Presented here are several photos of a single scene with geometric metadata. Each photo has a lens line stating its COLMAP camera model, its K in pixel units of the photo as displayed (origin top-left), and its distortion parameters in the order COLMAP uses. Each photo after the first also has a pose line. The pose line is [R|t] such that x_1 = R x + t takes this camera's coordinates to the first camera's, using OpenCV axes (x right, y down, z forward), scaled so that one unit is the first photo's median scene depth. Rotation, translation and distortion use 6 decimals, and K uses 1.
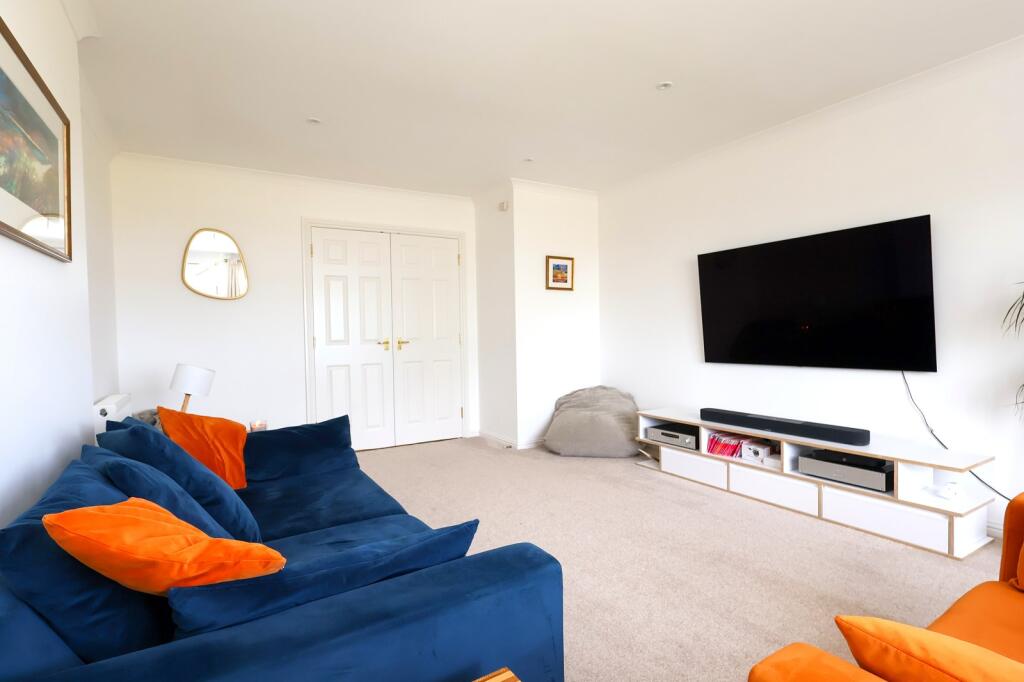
lens RADIAL K [[496.4, 0, 512.0], [0, 496.4, 341.0], [0, 0, 1]] dist [-0.001563, 0.000143]
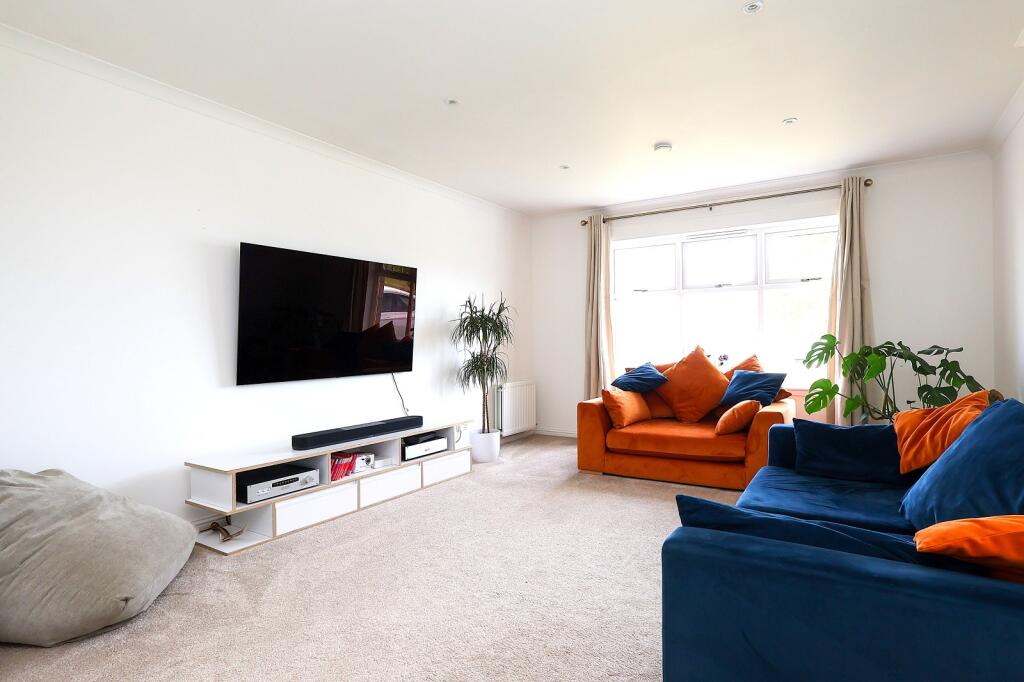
lens RADIAL K [[559.4, 0, 512.0], [0, 559.4, 341.0], [0, 0, 1]] dist [0.000074, 0.000101]
pose [[-0.427720, 0.024997, 0.903566, -0.672779], [0.039277, 0.999187, -0.009050, -0.000631], [-0.903058, 0.031618, -0.428354, 1.192100]]
